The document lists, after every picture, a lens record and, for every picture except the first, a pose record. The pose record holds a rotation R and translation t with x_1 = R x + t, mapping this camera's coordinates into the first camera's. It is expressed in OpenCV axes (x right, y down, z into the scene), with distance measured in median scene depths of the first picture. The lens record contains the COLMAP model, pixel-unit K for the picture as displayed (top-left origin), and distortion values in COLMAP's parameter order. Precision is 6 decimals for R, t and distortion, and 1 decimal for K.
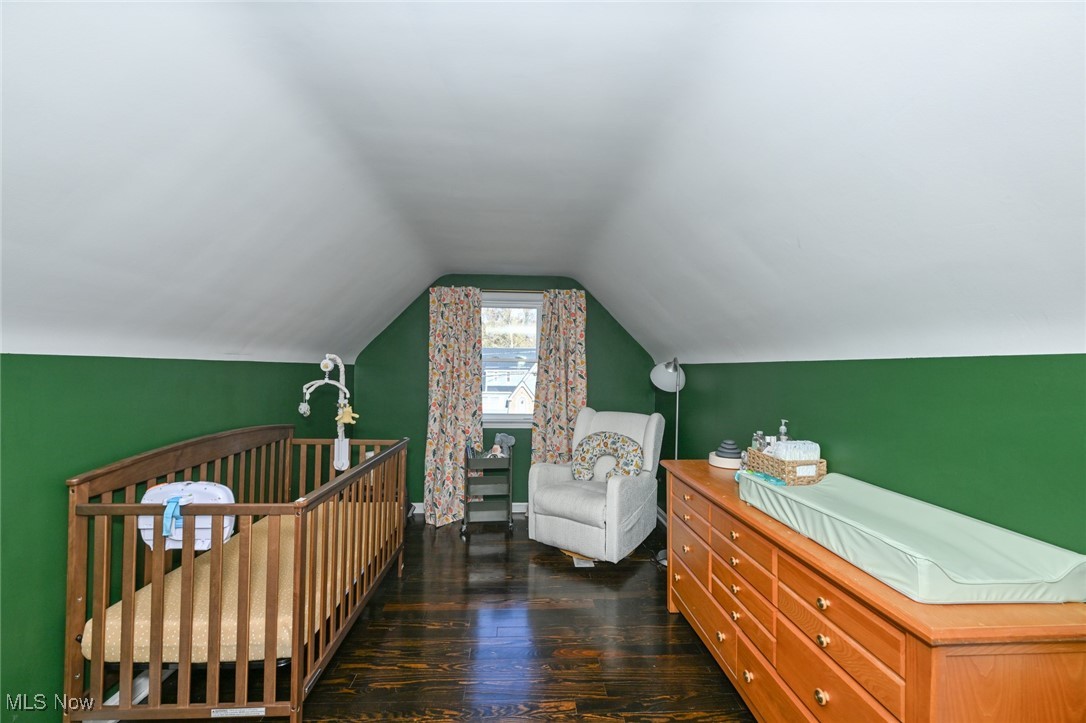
lens RADIAL K [[426.8, 0, 540.7], [0, 426.8, 360.7], [0, 0, 1]] dist [-0.001755, -0.000251]
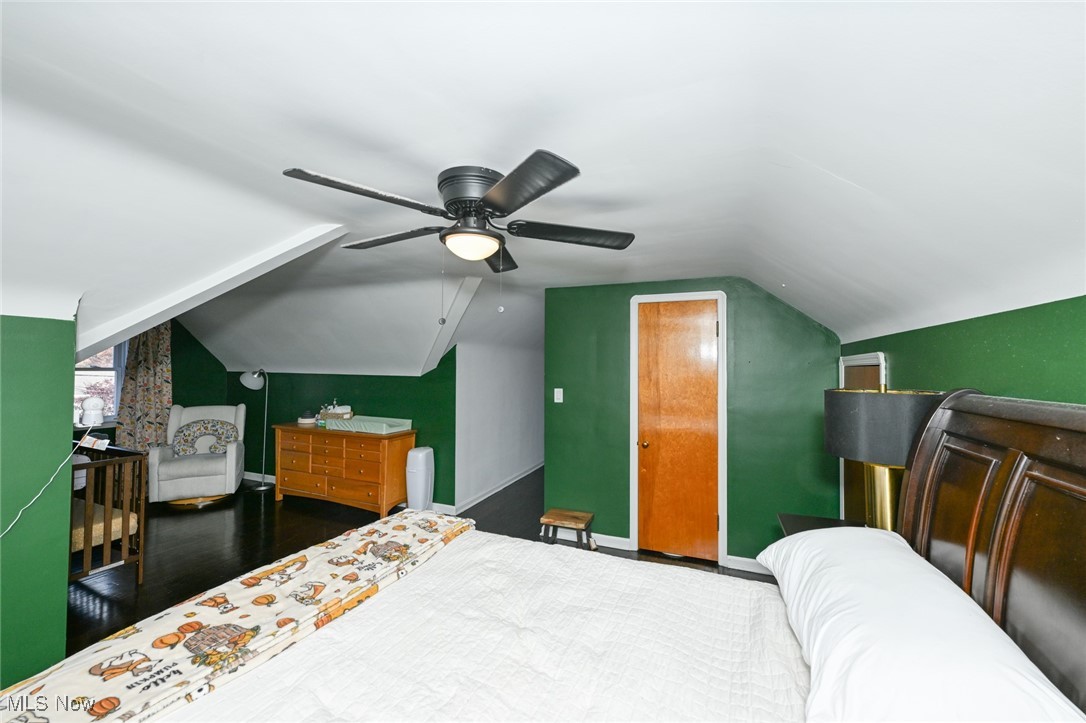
lens RADIAL K [[426.8, 0, 540.7], [0, 426.8, 360.7], [0, 0, 1]] dist [-0.001755, -0.000251]
pose [[0.425972, 0.009154, 0.904690, -0.679148], [-0.024884, 0.999689, 0.001601, -0.064895], [-0.904394, -0.023195, 0.426068, -0.650634]]
